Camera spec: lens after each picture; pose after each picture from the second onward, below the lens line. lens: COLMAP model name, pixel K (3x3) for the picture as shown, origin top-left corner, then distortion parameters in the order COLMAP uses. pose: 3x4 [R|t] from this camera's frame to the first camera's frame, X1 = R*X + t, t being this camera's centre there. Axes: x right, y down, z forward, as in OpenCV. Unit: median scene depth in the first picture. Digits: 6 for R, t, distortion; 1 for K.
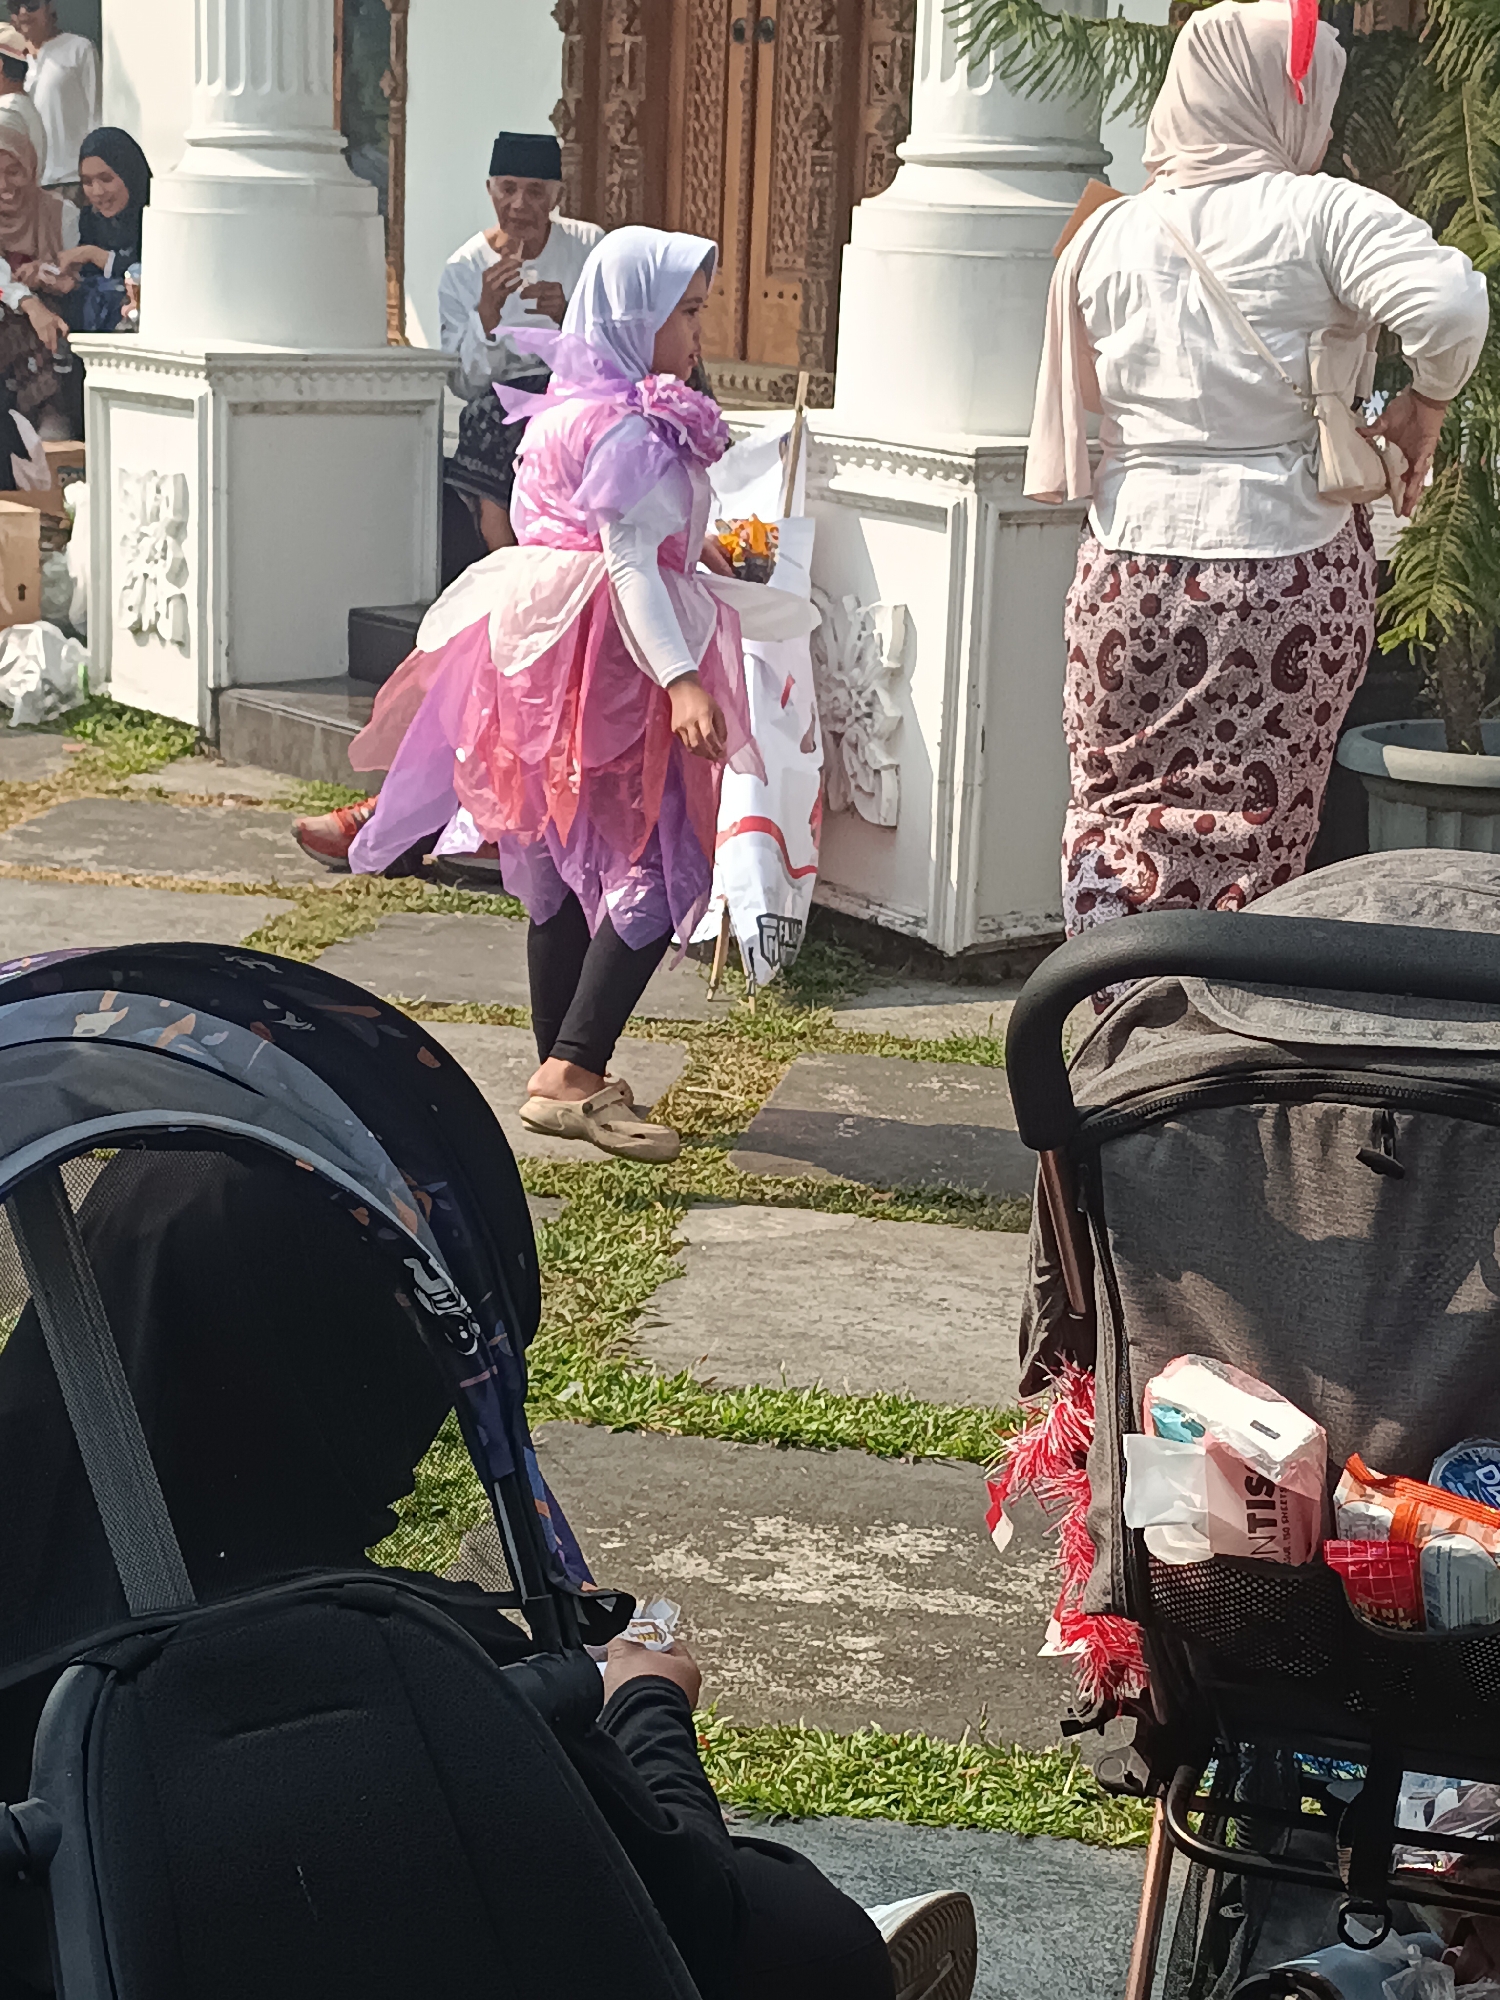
lens RADIAL K [[3965.6, 0, 750.0], [0, 3965.6, 1000.0], [0, 0, 1]] dist [0.038689, 0.041229]
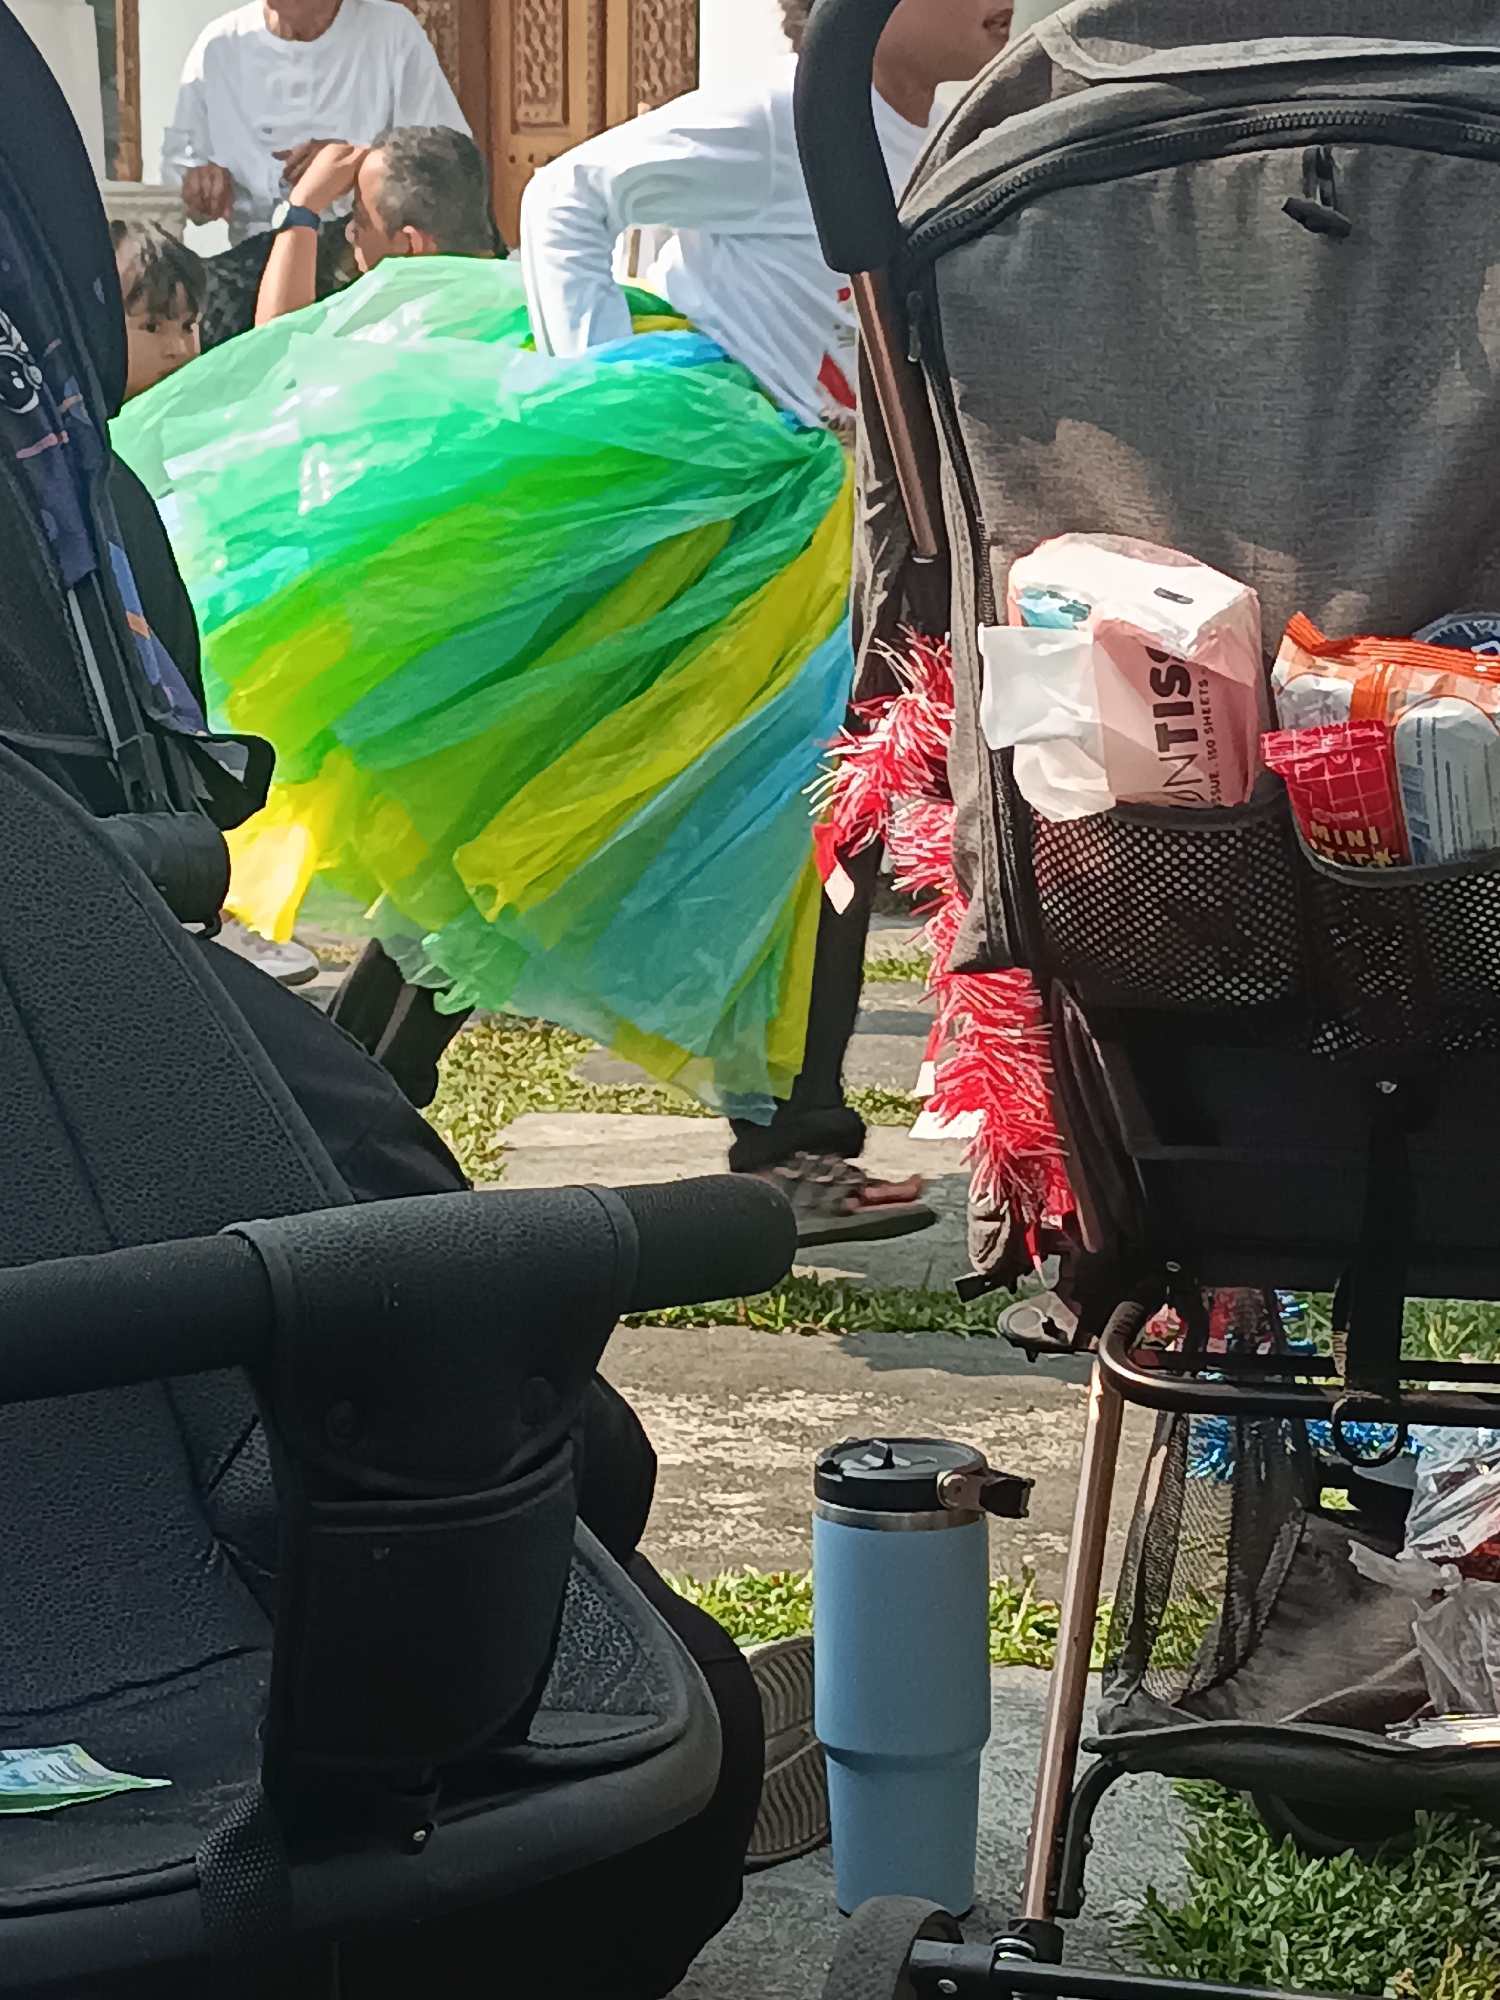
lens RADIAL K [[5411.5, 0, 750.0], [0, 5411.5, 1000.0], [0, 0, 1]] dist [0.009220, 0.046069]
pose [[0.999146, -0.039645, 0.011612, 0.036625], [0.040396, 0.996456, -0.073787, 0.230077], [-0.008645, 0.074193, 0.997206, 0.034201]]
